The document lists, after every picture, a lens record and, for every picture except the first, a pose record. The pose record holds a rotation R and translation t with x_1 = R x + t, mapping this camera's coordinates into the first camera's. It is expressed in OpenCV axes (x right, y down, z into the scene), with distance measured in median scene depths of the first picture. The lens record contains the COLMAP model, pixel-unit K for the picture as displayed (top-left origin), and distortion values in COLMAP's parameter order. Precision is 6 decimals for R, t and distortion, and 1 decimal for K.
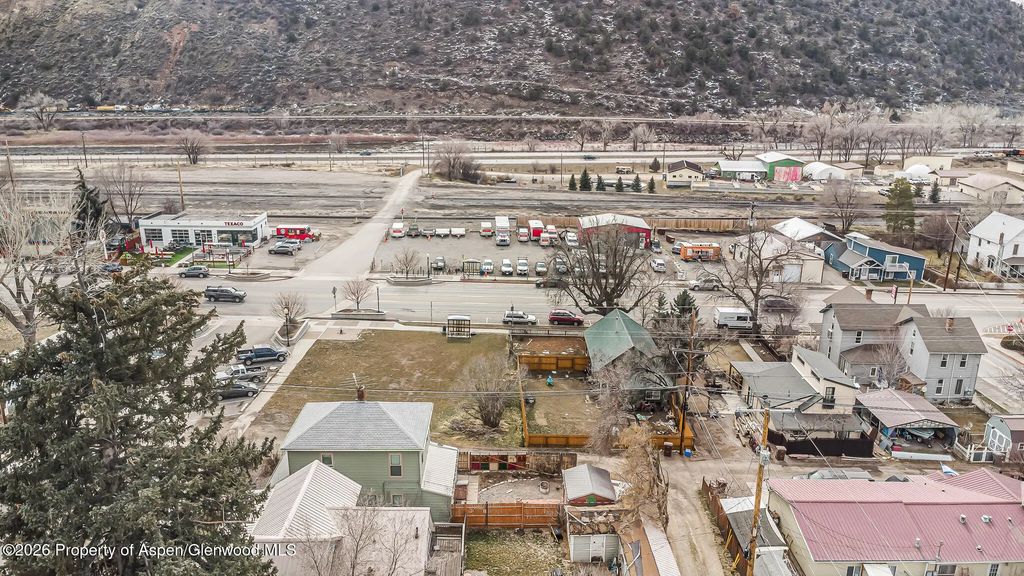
lens RADIAL K [[743.9, 0, 512.6], [0, 743.9, 282.9], [0, 0, 1]] dist [0.034973, -0.051393]
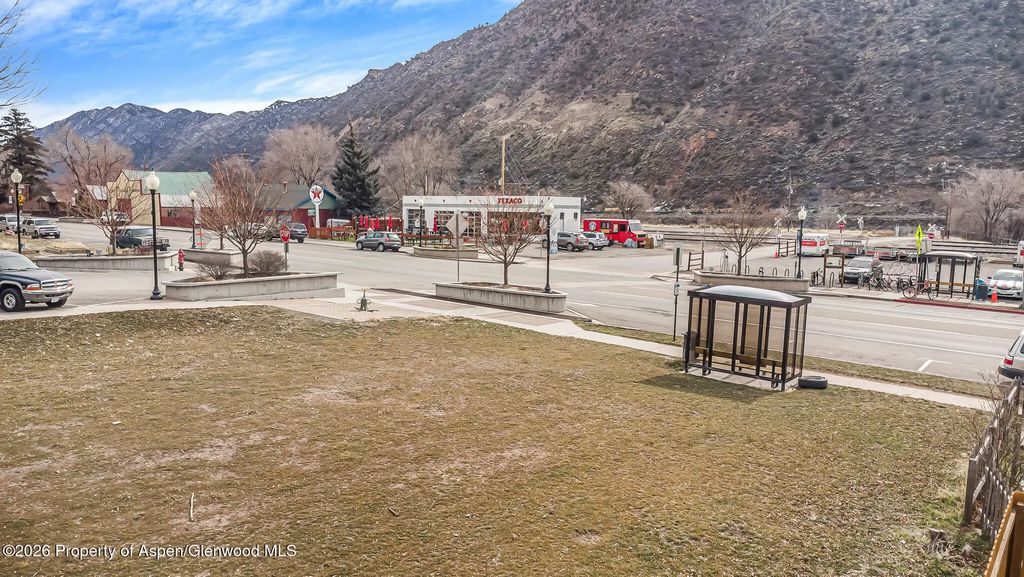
lens RADIAL K [[743.9, 0, 512.6], [0, 743.9, 283.4], [0, 0, 1]] dist [0.034973, -0.051393]
pose [[0.768536, 0.064582, -0.636539, 0.004962], [-0.187393, 0.973984, -0.127432, 0.030046], [0.611749, 0.217219, 0.760644, 0.282491]]
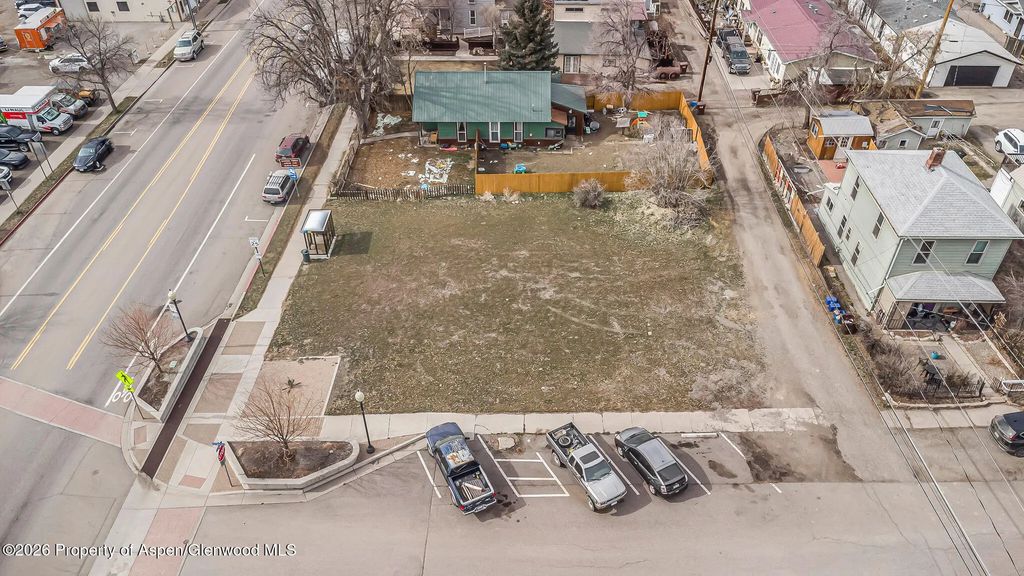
lens RADIAL K [[742.6, 0, 512.0], [0, 742.6, 288.0], [0, 0, 1]] dist [0.024000, -0.001836]
pose [[0.026699, -0.649860, 0.759585, -0.192048], [0.290203, 0.732170, 0.616205, -0.080333], [-0.956593, 0.203982, 0.208139, 0.266838]]
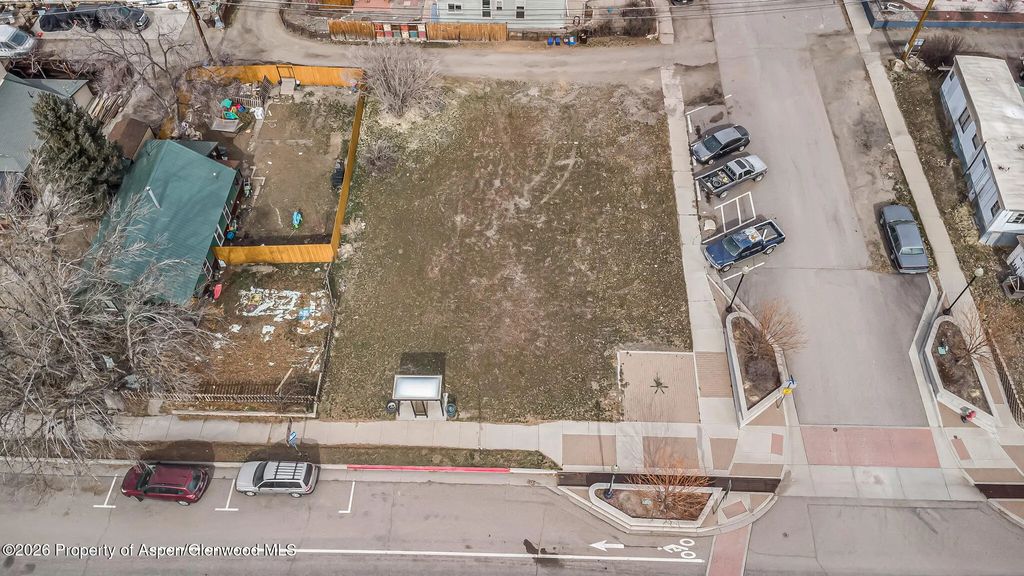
lens RADIAL K [[743.9, 0, 512.6], [0, 743.9, 282.9], [0, 0, 1]] dist [0.034973, -0.051393]
pose [[-0.999134, -0.039370, 0.013452, -0.048300], [-0.001085, 0.347870, 0.937542, -0.148027], [-0.041590, 0.936716, -0.347612, 0.392529]]
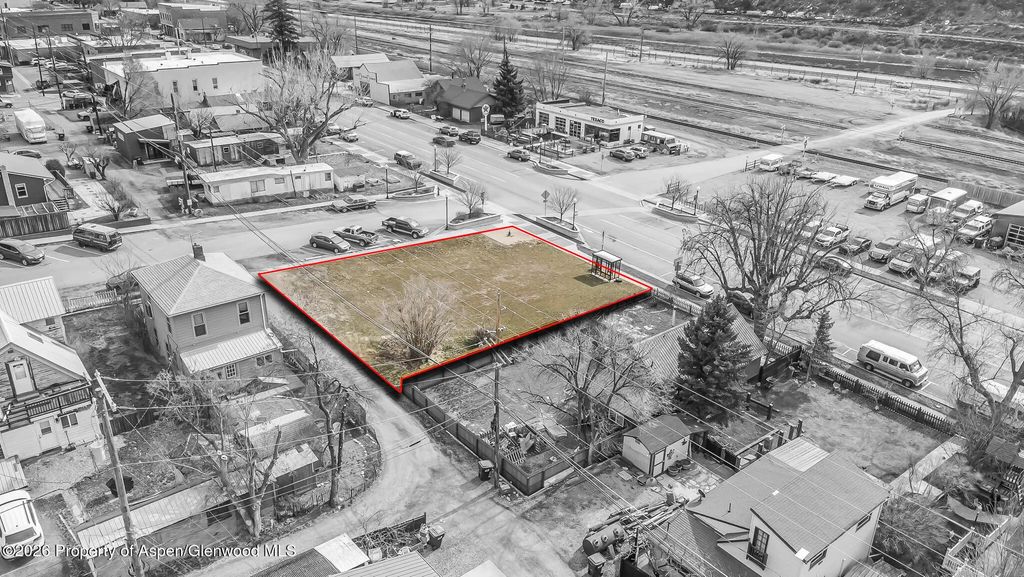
lens RADIAL K [[743.9, 0, 512.6], [0, 743.9, 283.4], [0, 0, 1]] dist [0.034973, -0.051393]
pose [[0.625934, 0.315952, -0.713008, 0.168209], [-0.239246, 0.947969, 0.210040, -0.027001], [0.742272, 0.039113, 0.668956, 0.128403]]
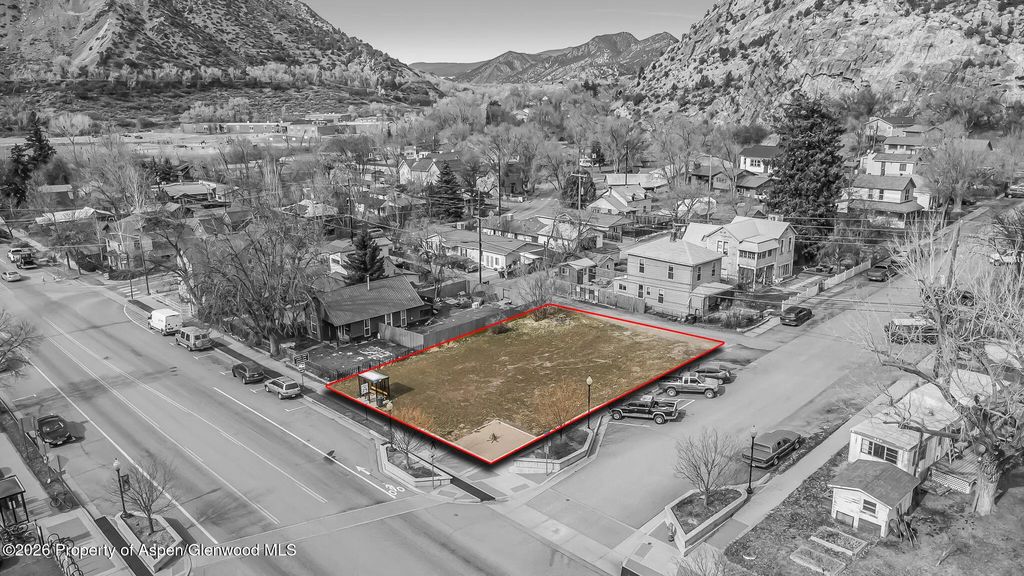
lens RADIAL K [[745.6, 0, 512.0], [0, 745.6, 288.0], [0, 0, 1]] dist [0.012908, 0.000232]
pose [[-0.684442, -0.189457, 0.704021, -0.232721], [0.210809, 0.872969, 0.439870, -0.112032], [-0.697924, 0.449479, -0.557557, 0.452974]]
